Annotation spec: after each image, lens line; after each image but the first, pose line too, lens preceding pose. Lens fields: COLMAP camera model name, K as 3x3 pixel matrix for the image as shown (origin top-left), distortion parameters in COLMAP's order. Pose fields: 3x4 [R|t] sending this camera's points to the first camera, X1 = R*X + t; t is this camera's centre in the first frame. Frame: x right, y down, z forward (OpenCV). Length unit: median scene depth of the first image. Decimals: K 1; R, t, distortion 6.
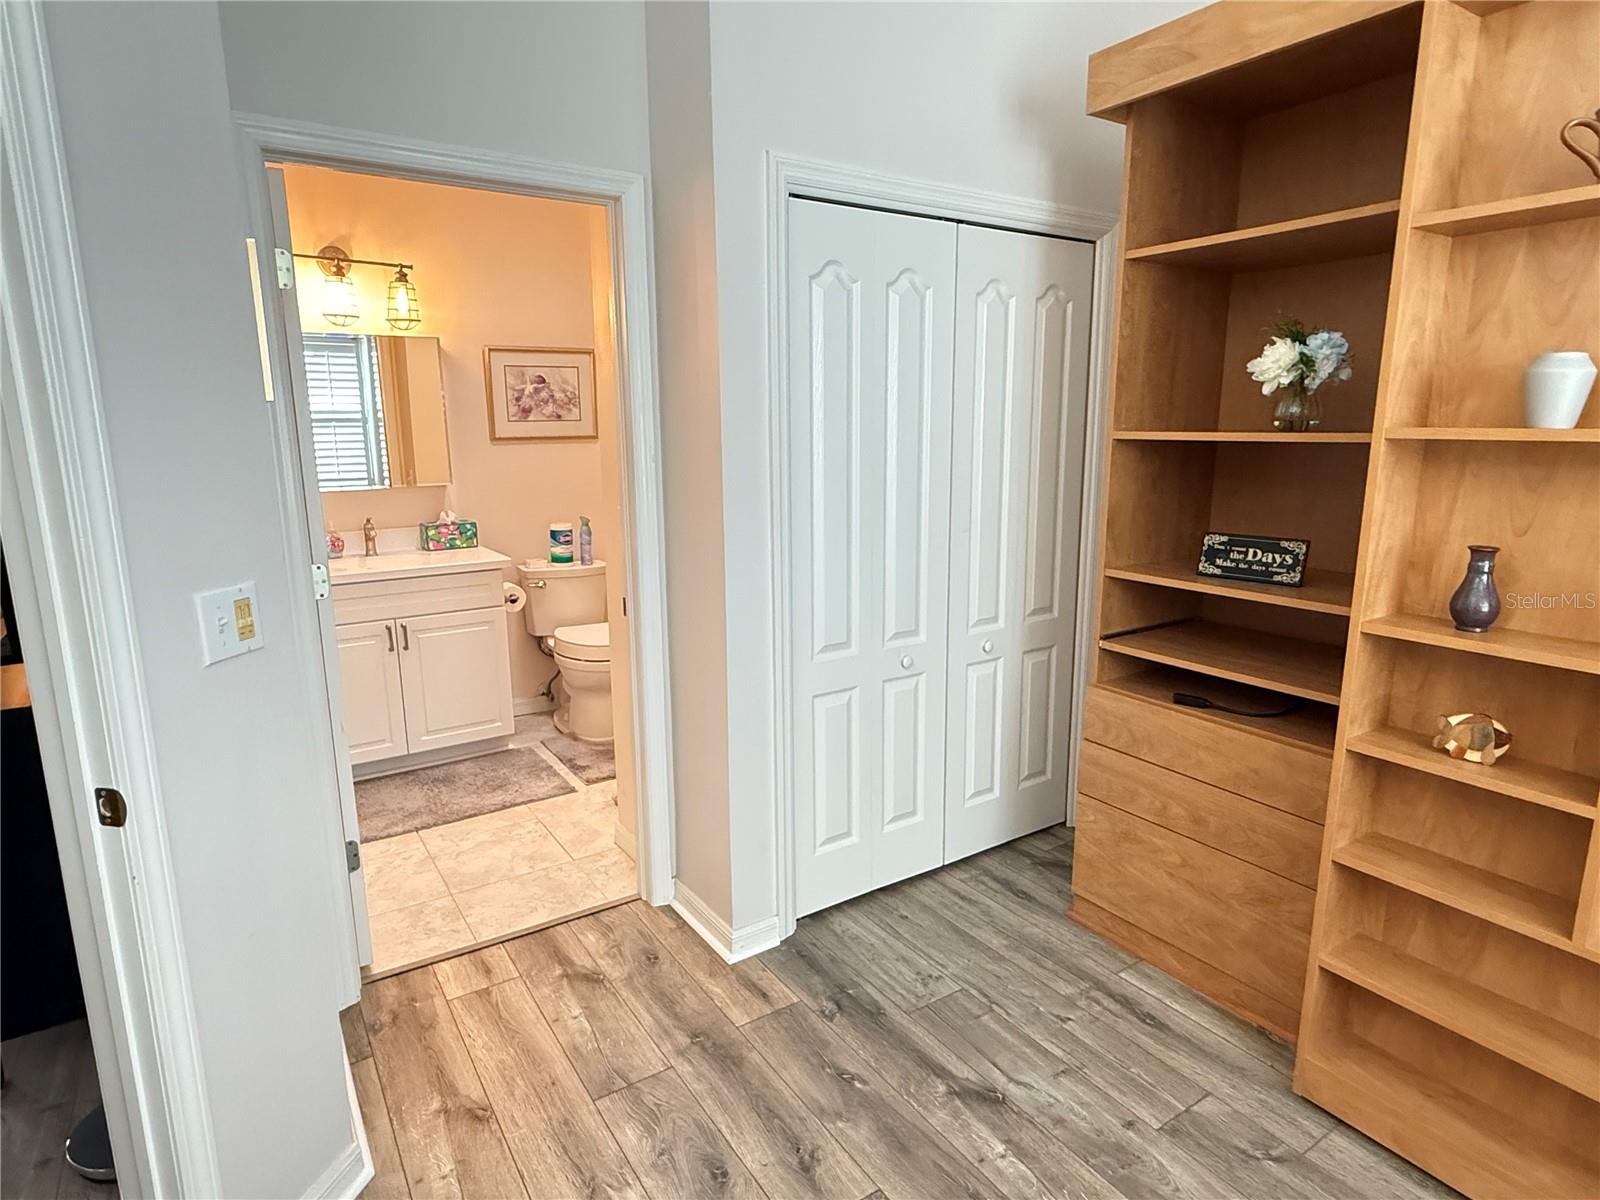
lens RADIAL K [[896.9, 0, 800.2], [0, 896.9, 605.0], [0, 0, 1]] dist [0.003637, -0.004159]
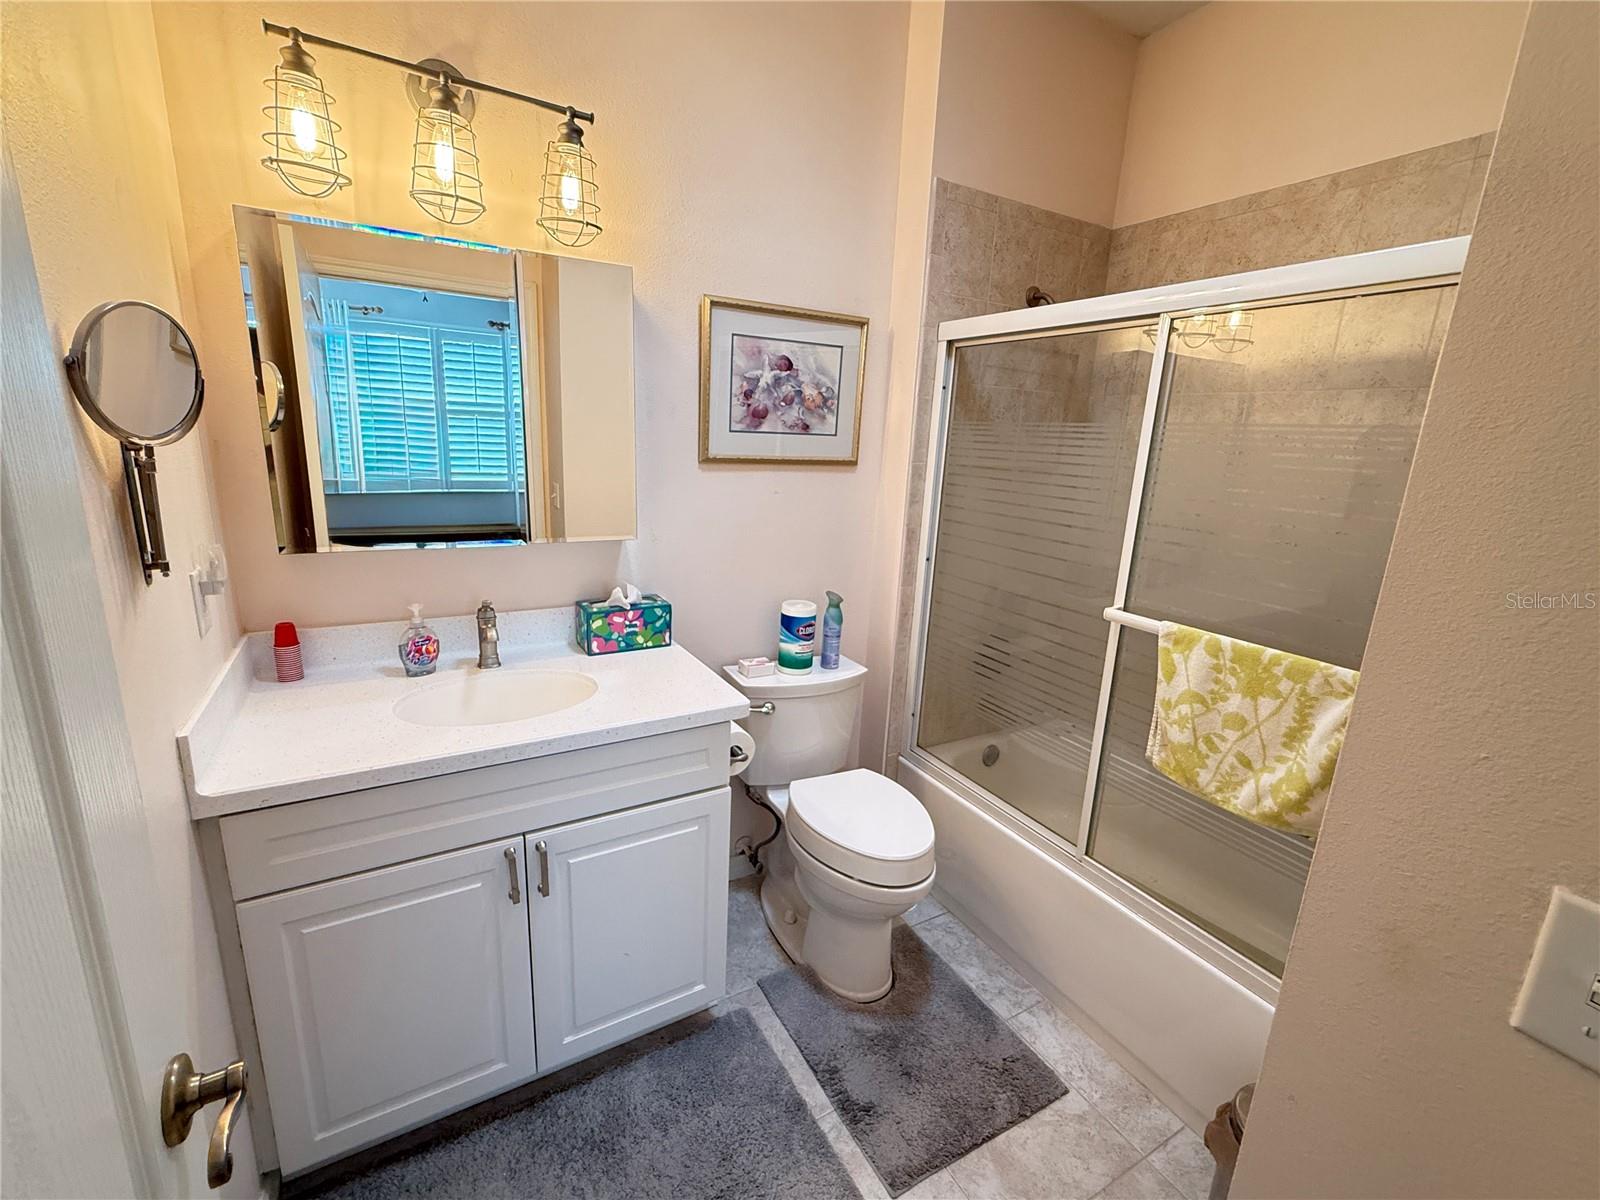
lens RADIAL K [[687.0, 0, 800.6], [0, 687.0, 602.2], [0, 0, 1]] dist [-0.000577, -0.000882]
pose [[0.996757, 0.068137, -0.042813, -0.254780], [-0.066431, 0.996986, 0.040074, -0.114800], [0.045415, -0.037100, 0.998279, 0.552399]]
